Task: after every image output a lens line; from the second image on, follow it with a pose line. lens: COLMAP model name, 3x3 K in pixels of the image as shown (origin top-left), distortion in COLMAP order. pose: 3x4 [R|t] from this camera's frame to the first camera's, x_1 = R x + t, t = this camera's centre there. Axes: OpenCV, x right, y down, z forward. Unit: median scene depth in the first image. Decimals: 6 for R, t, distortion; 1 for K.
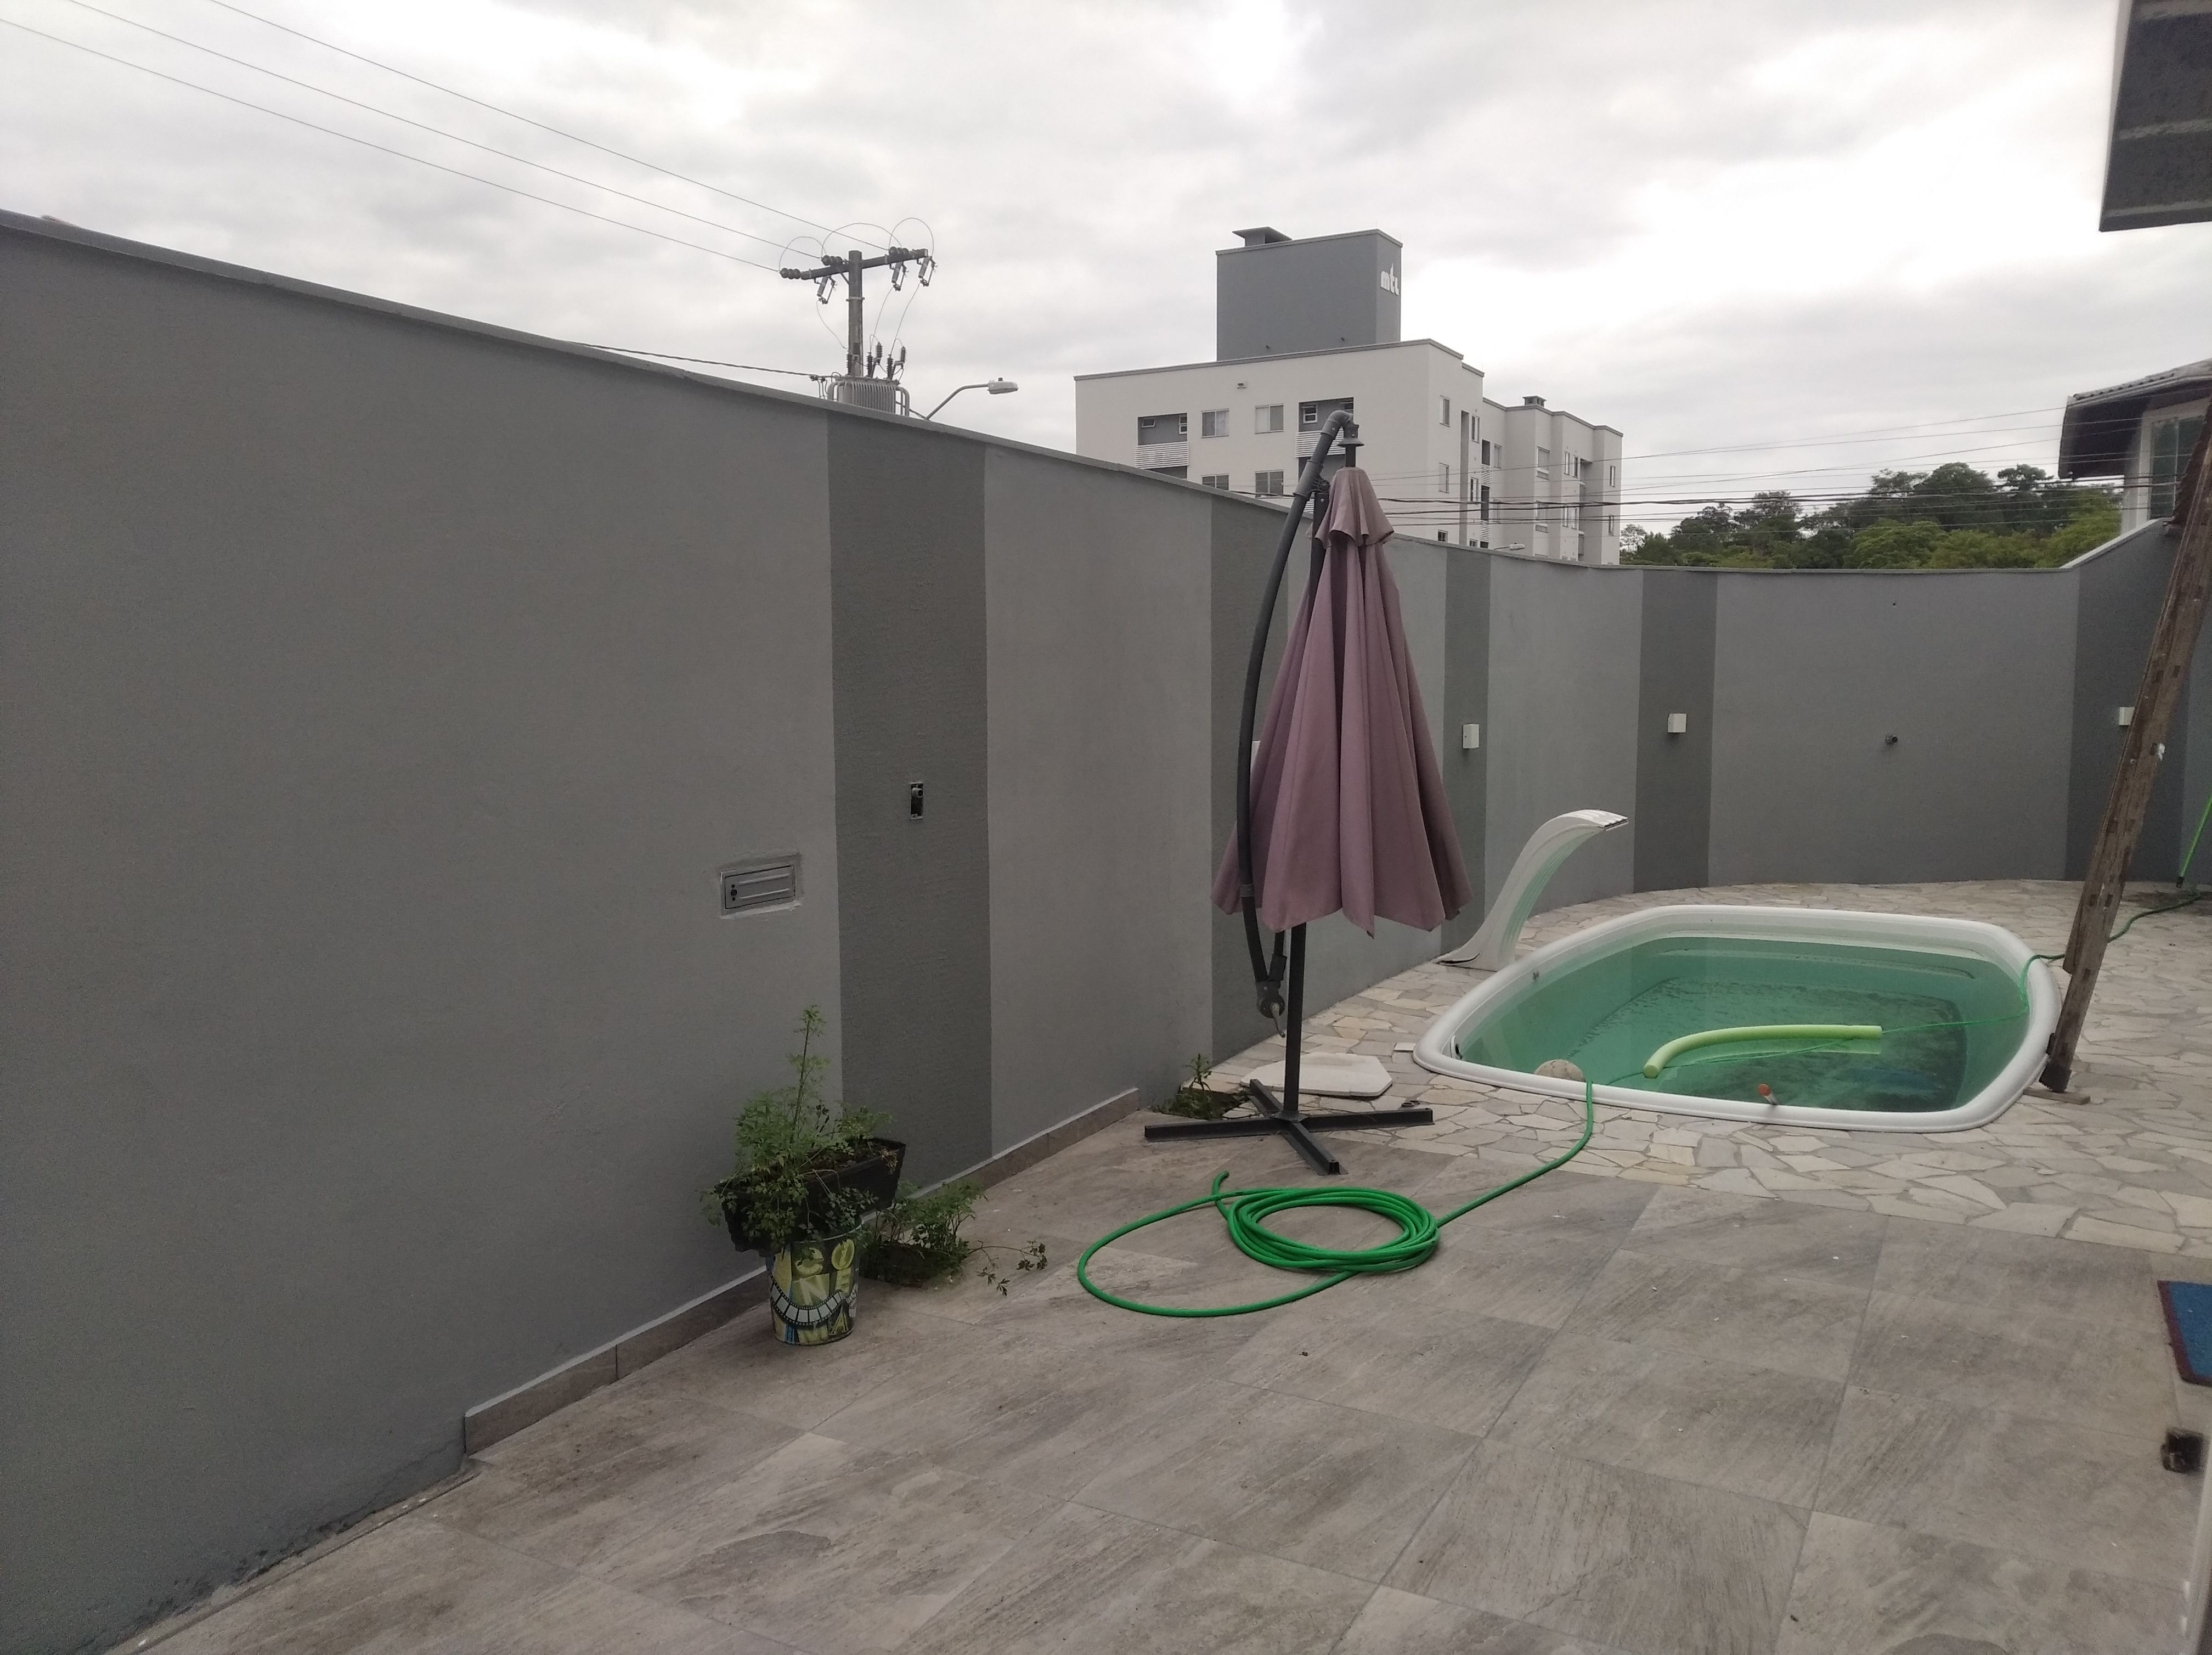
lens RADIAL K [[1703.4, 0, 1106.0], [0, 1703.4, 827.5], [0, 0, 1]] dist [0.028175, -0.007148]
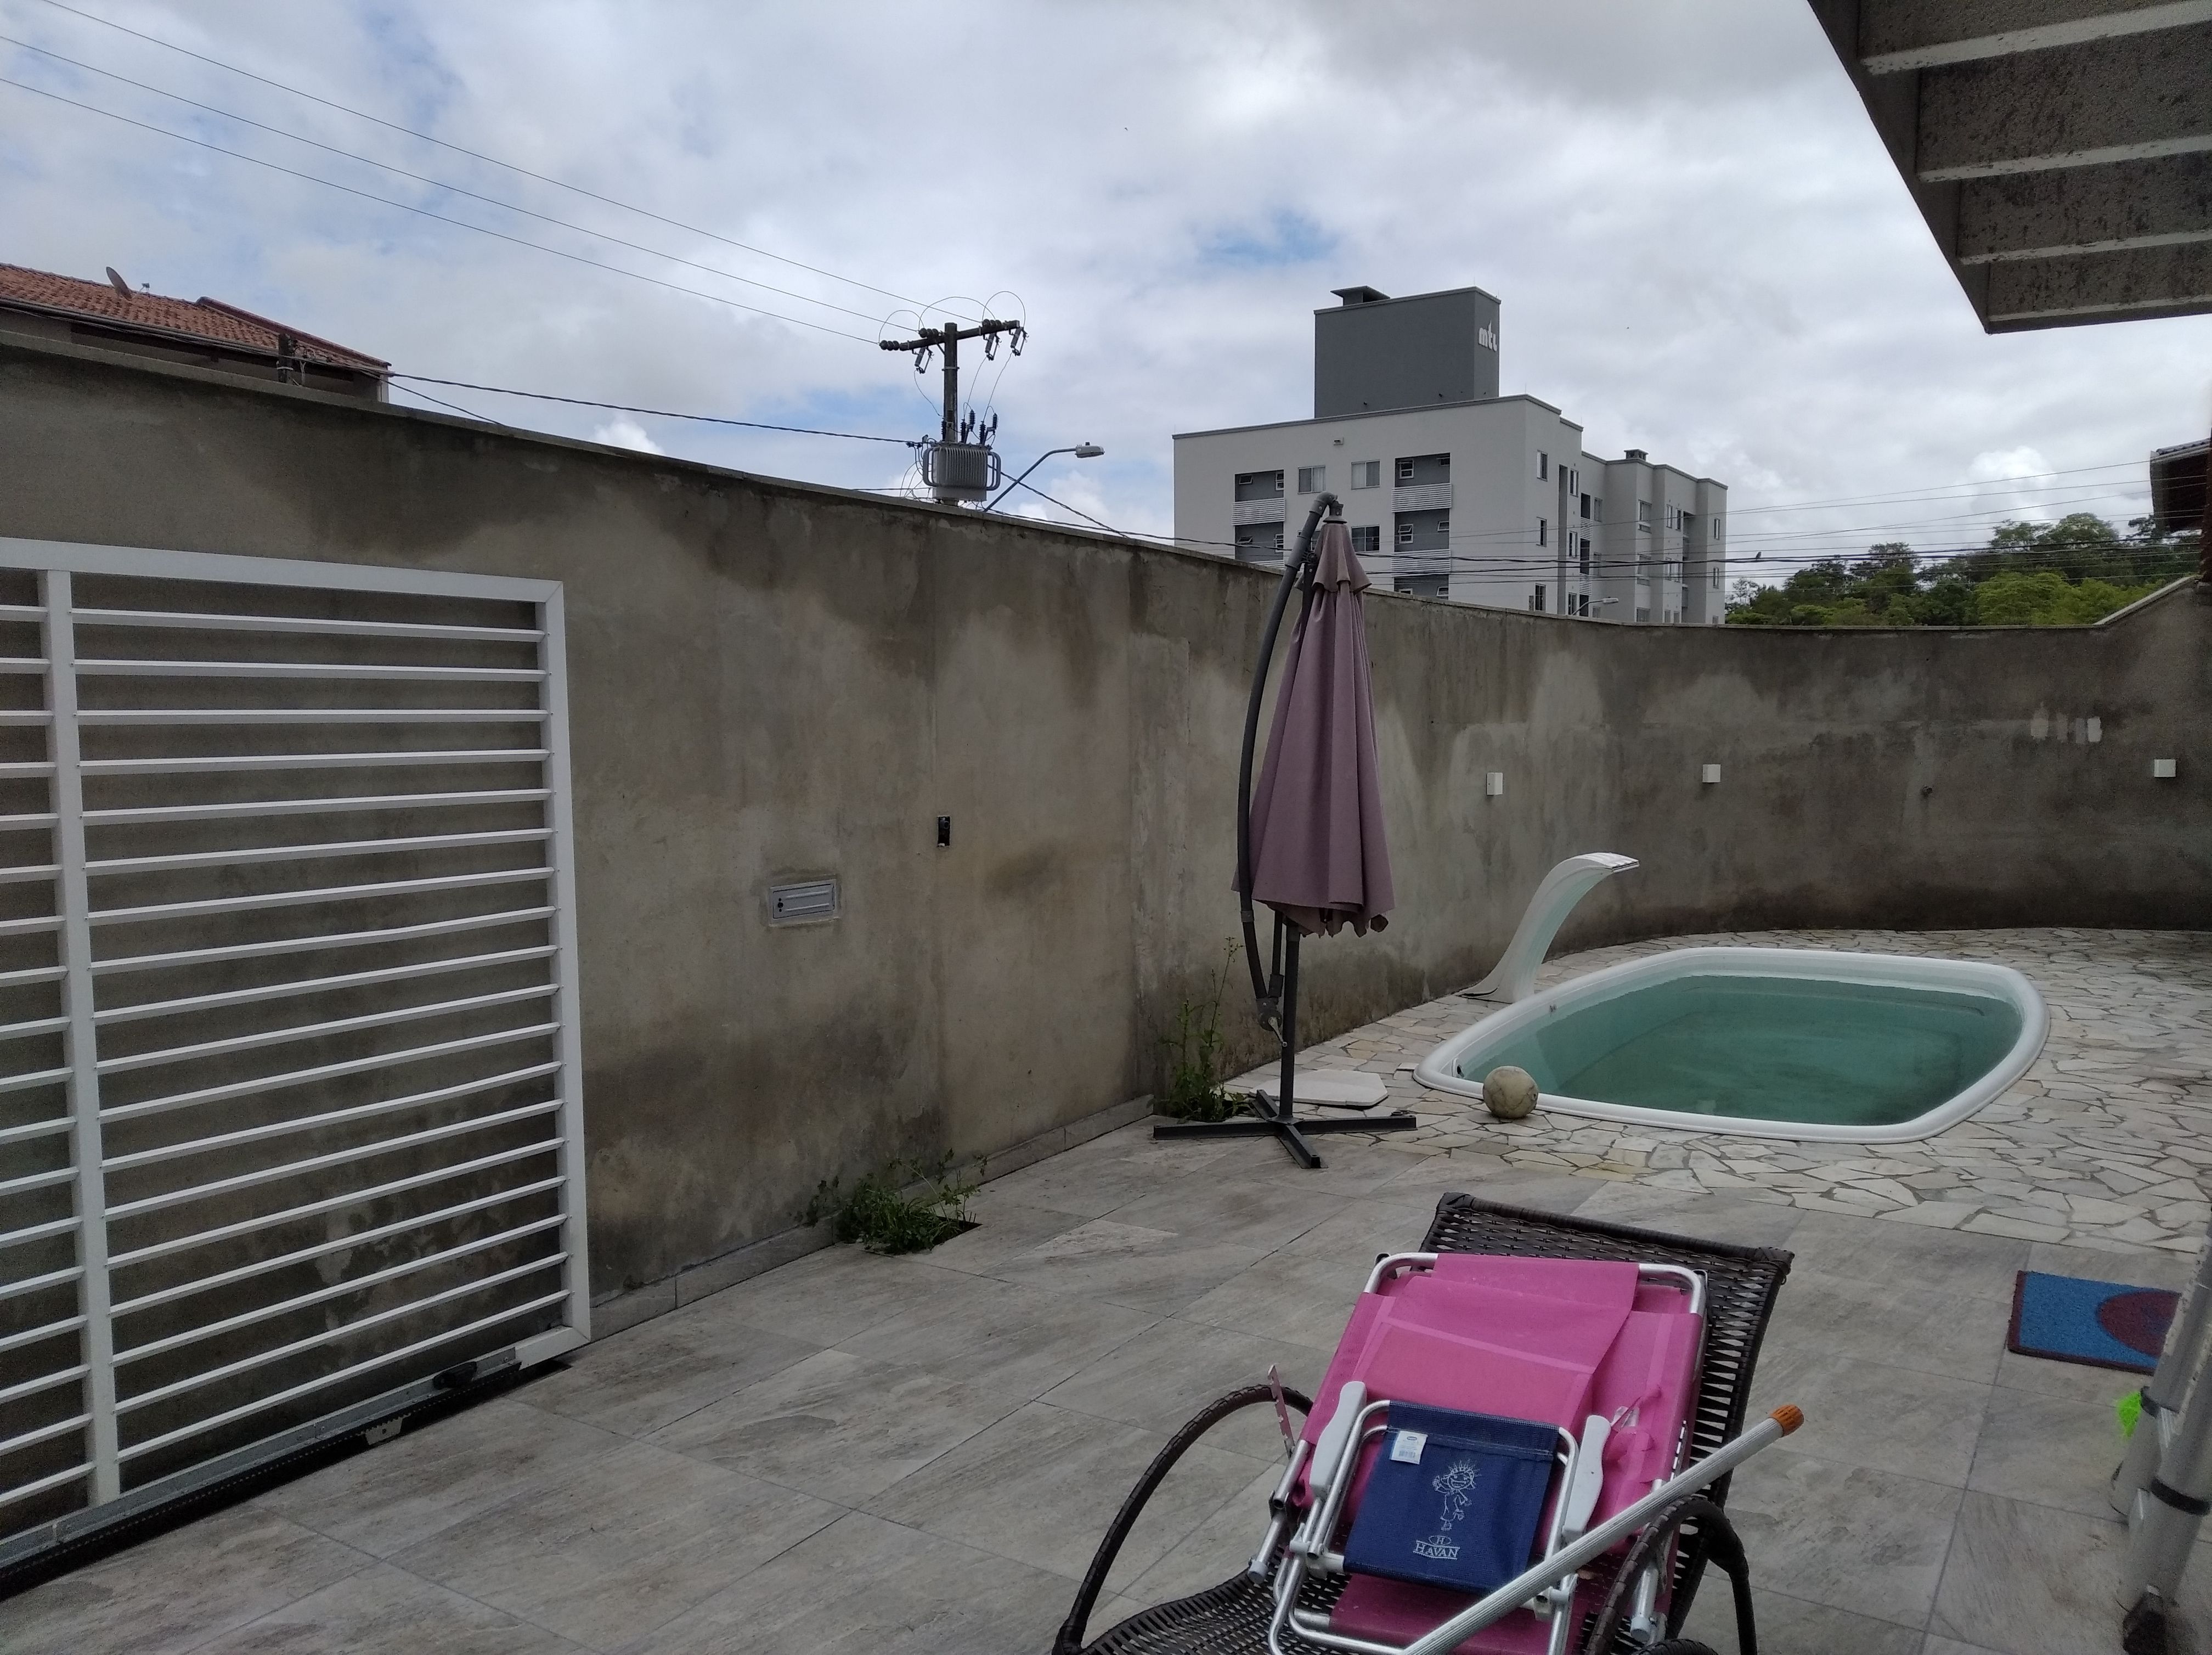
lens RADIAL K [[1722.9, 0, 1106.0], [0, 1722.9, 827.5], [0, 0, 1]] dist [0.036977, -0.010684]
pose [[0.997917, 0.005656, -0.064263, 0.065586], [-0.007715, 0.999463, -0.031845, 0.016070], [0.064049, 0.032275, 0.997425, -0.144664]]
